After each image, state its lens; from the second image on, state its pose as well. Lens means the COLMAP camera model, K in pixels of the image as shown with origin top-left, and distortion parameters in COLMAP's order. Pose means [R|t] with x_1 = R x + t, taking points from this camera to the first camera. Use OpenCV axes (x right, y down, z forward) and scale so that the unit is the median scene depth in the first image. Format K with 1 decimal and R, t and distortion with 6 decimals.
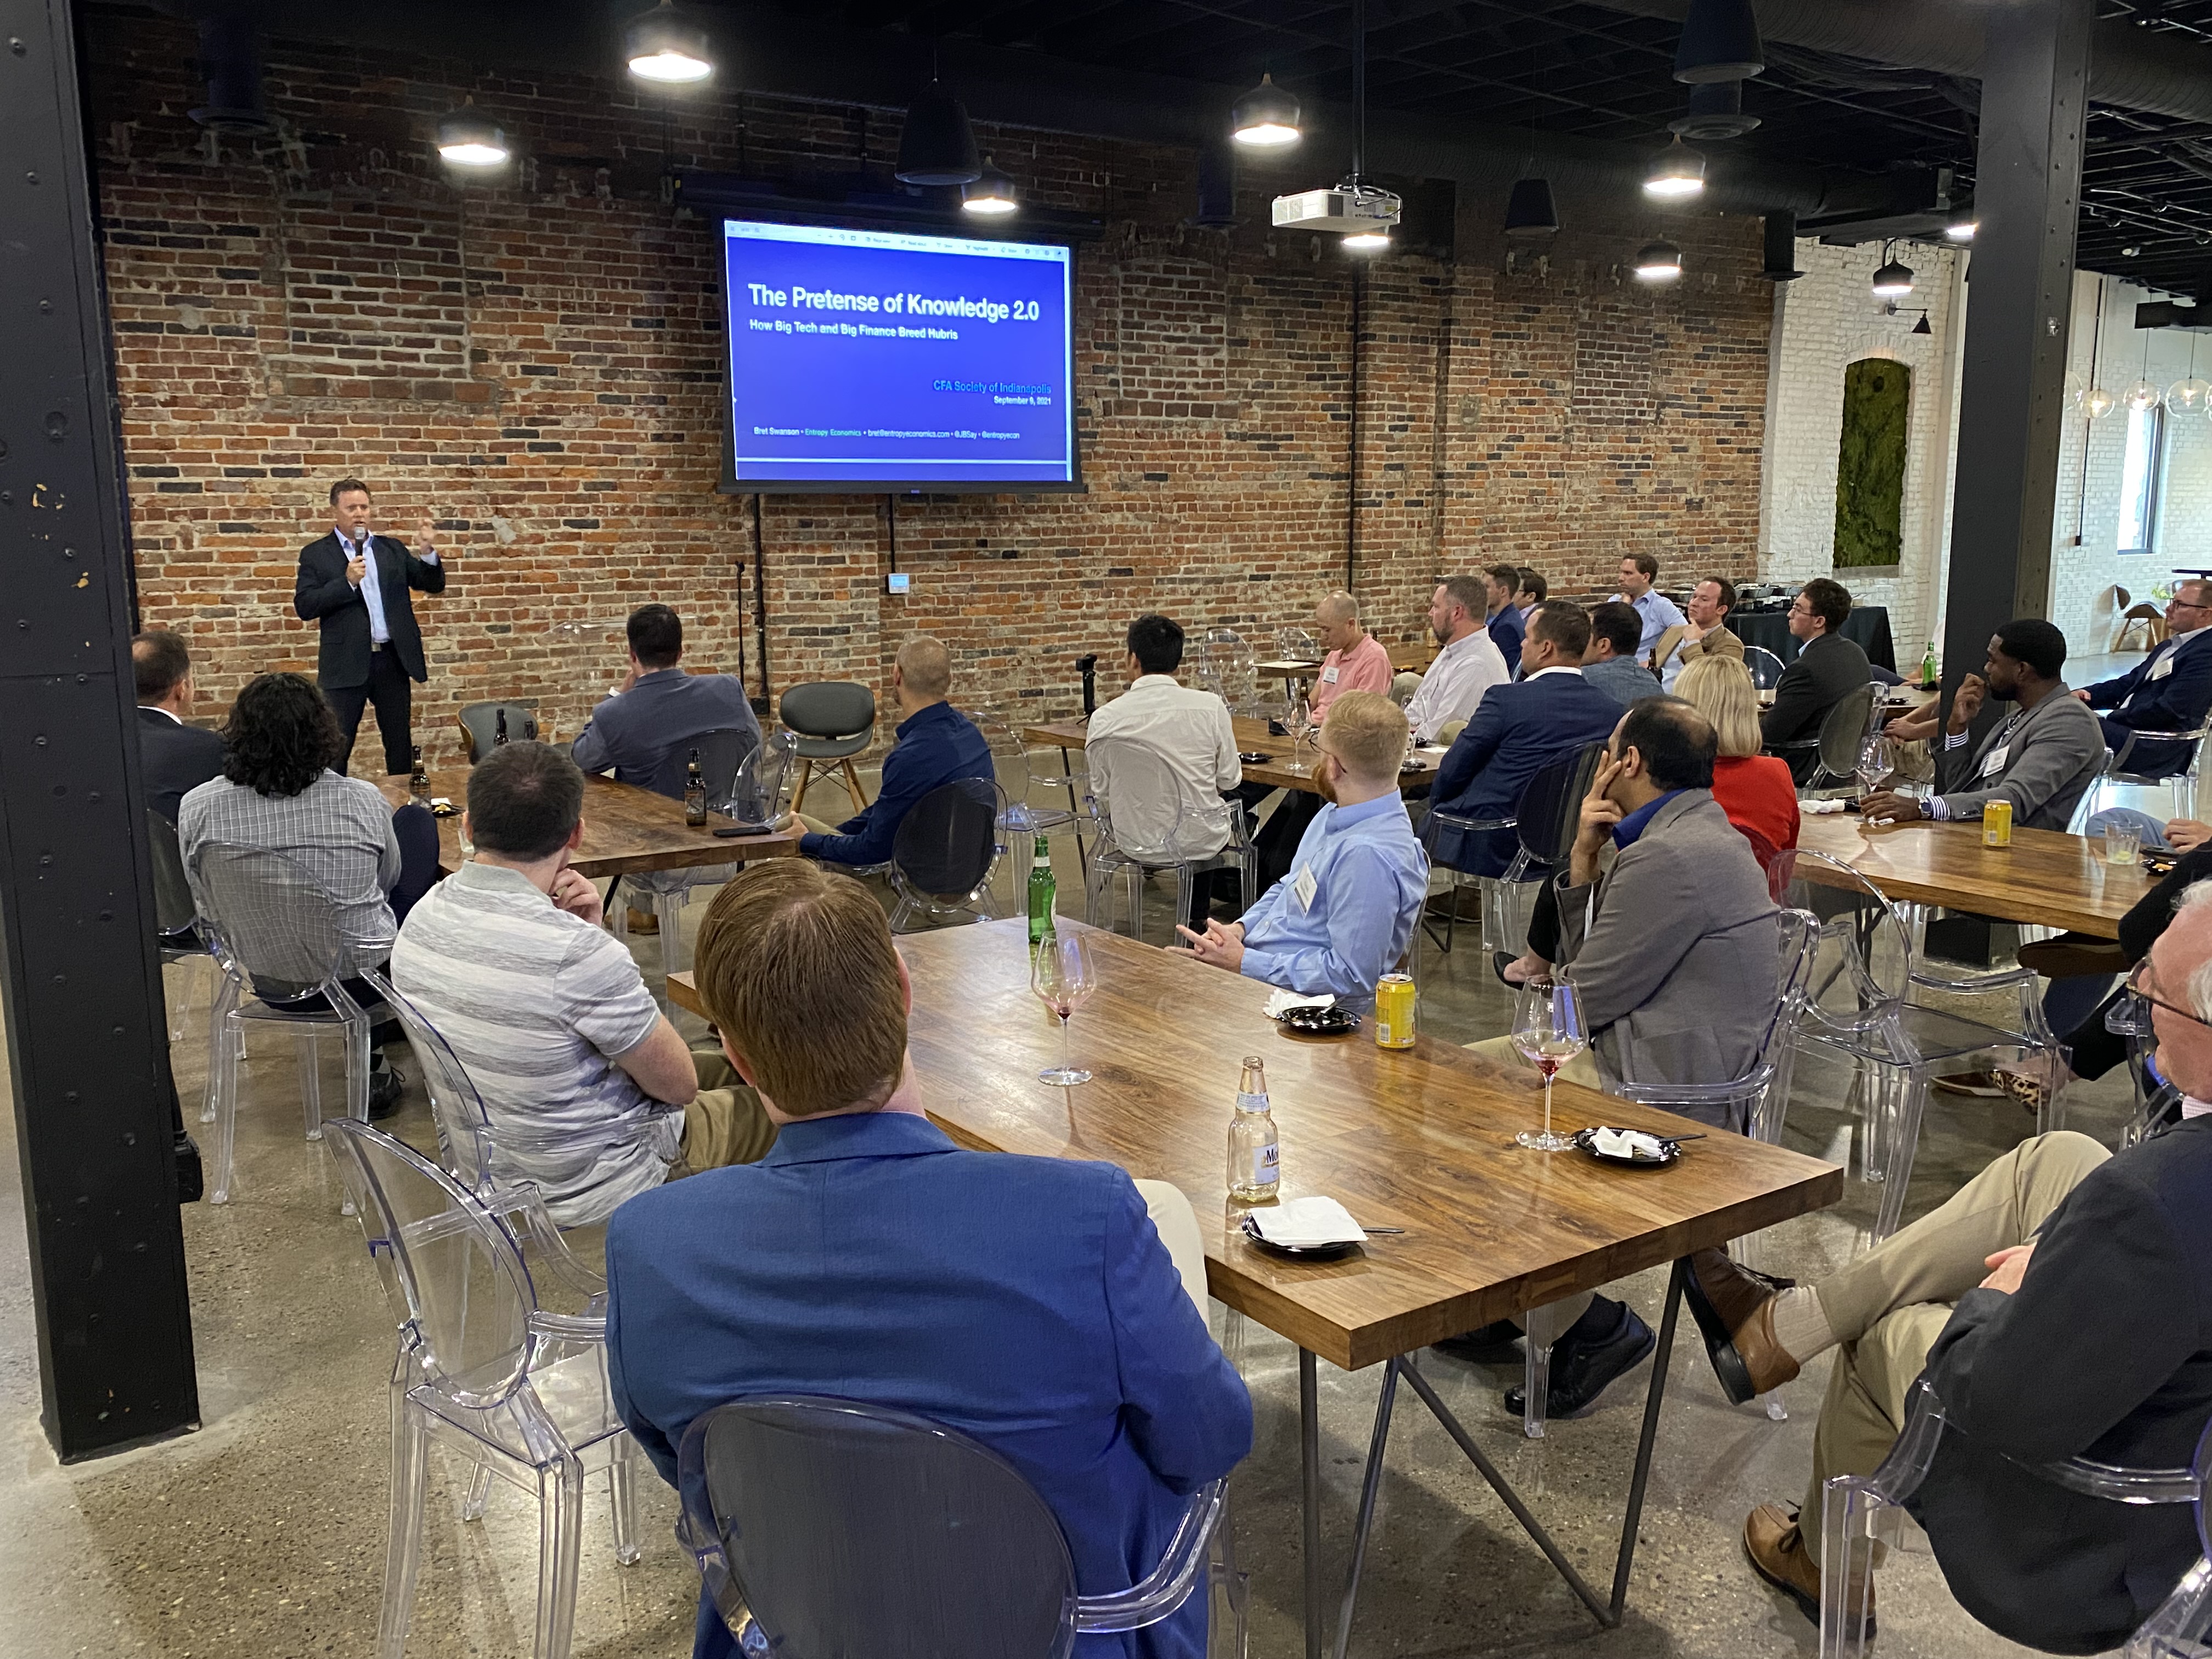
lens RADIAL K [[1809.4, 0, 1106.0], [0, 1809.4, 829.5], [0, 0, 1]] dist [0.166074, -0.424519]
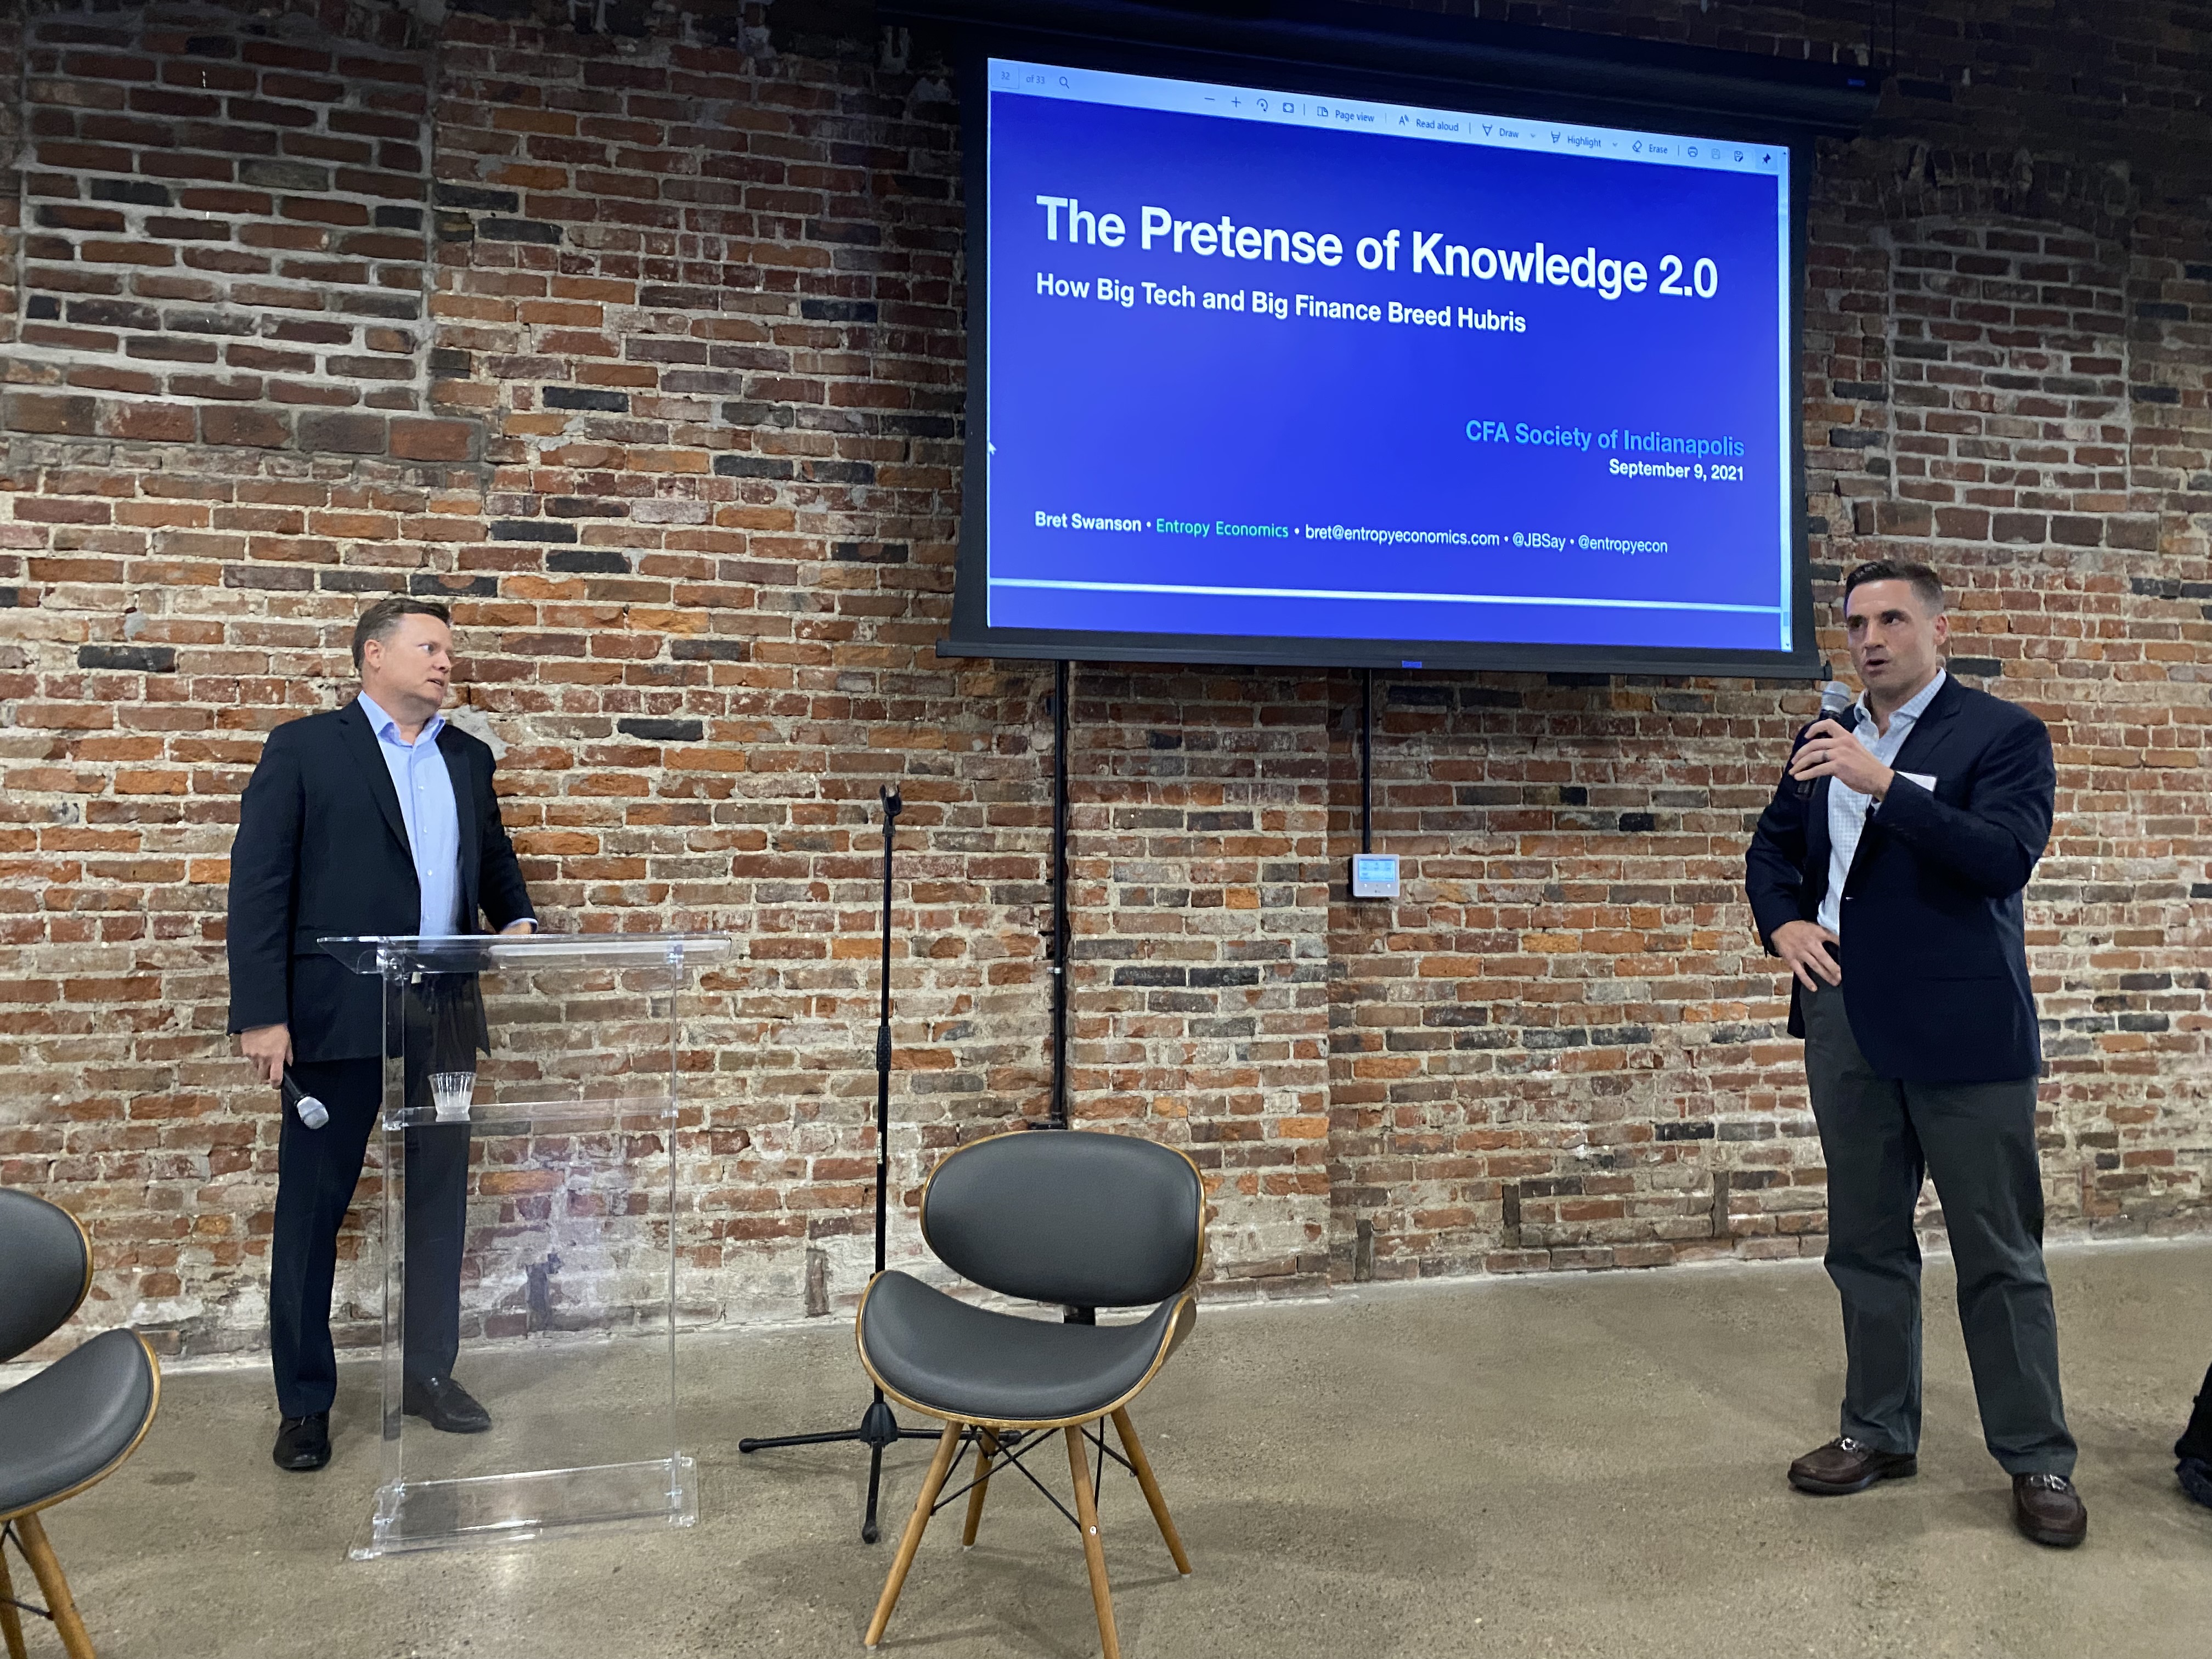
lens RADIAL K [[1612.7, 0, 1106.0], [0, 1612.7, 829.5], [0, 0, 1]] dist [0.023337, -0.009650]
pose [[0.938982, 0.001046, -0.343964, -0.042833], [-0.068788, 0.980365, -0.184803, -0.072910], [0.337017, 0.197187, 0.920618, 0.646087]]
